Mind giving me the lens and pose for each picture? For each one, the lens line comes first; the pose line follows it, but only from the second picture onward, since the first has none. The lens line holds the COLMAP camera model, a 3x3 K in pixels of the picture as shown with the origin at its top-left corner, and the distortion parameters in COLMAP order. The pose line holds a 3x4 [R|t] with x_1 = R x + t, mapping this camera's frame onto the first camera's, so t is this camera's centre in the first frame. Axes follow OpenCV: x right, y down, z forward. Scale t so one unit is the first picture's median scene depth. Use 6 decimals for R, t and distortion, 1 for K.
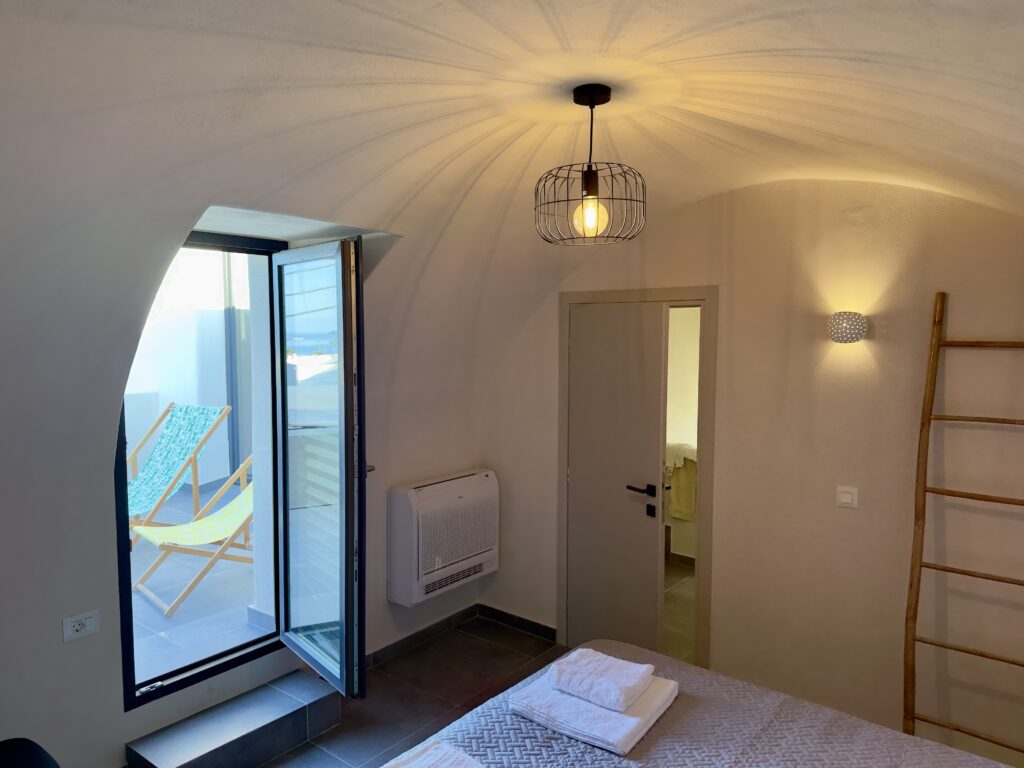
lens RADIAL K [[710.0, 0, 518.9], [0, 710.0, 388.7], [0, 0, 1]] dist [0.066407, -0.093732]
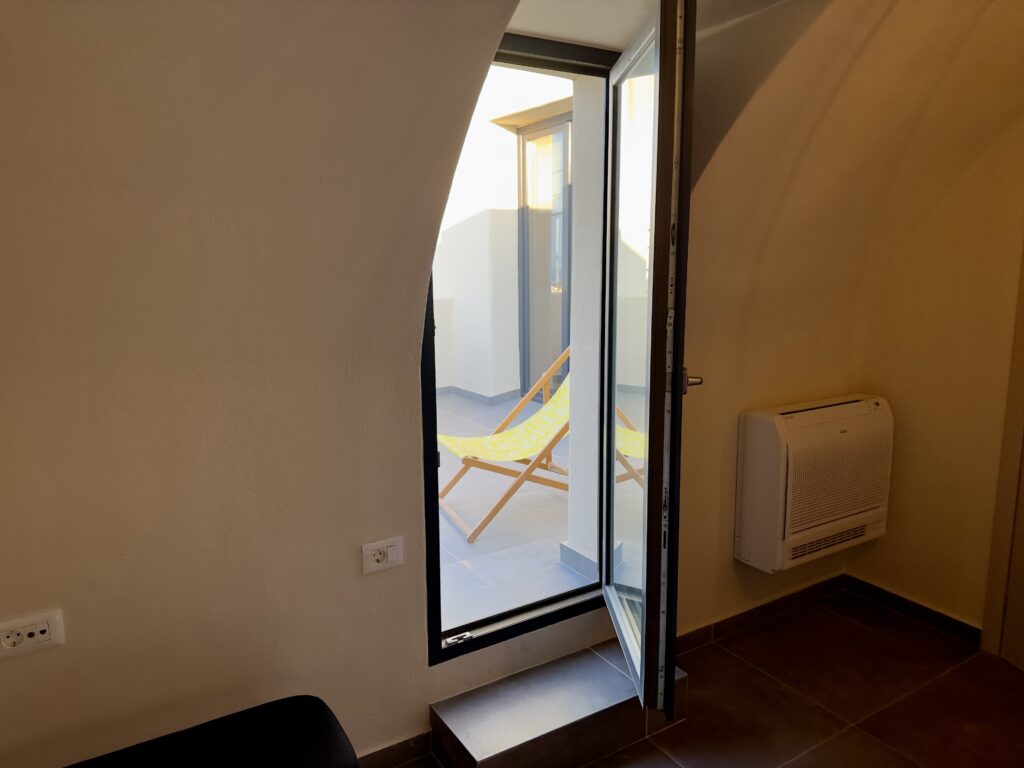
lens RADIAL K [[710.0, 0, 518.9], [0, 710.0, 388.7], [0, 0, 1]] dist [0.066407, -0.093732]
pose [[0.934956, 0.056433, -0.350247, -0.144477], [-0.020572, 0.994230, 0.105279, 0.044271], [0.354168, -0.091226, 0.930722, 0.239044]]
